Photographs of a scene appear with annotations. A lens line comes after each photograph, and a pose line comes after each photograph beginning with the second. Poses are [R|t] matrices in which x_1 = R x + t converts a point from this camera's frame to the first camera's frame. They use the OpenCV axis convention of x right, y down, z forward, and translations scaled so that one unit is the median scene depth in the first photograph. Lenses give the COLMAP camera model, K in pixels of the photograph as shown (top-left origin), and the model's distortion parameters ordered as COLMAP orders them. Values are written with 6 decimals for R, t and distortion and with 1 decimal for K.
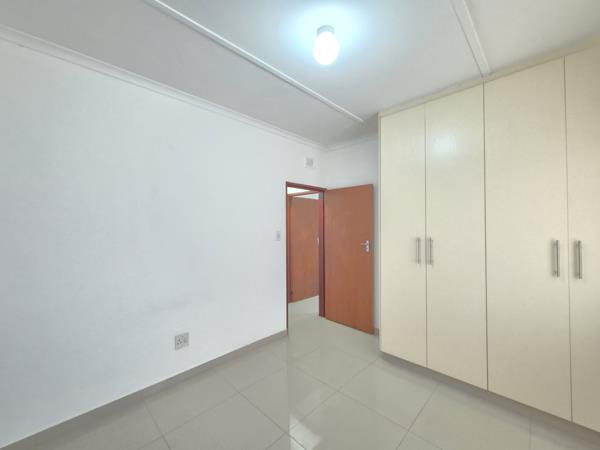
lens RADIAL K [[245.7, 0, 299.4], [0, 245.7, 224.2], [0, 0, 1]] dist [-0.000208, 0.000045]
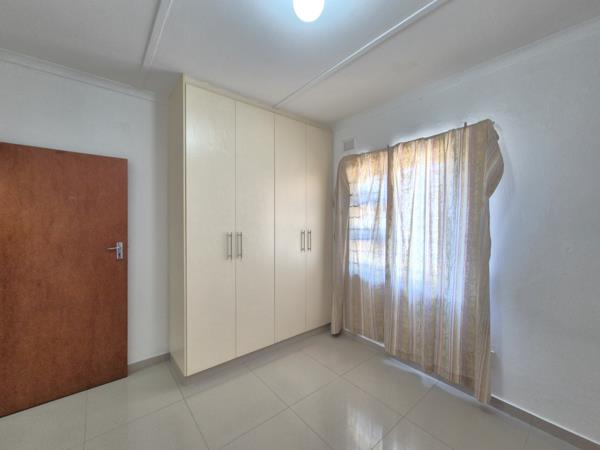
lens RADIAL K [[245.7, 0, 299.3], [0, 245.7, 227.0], [0, 0, 1]] dist [-0.000208, 0.000045]
pose [[0.105162, -0.016152, 0.994324, -0.479862], [-0.012647, 0.999765, 0.017578, 0.009448], [-0.994375, -0.014424, 0.104933, 0.633943]]
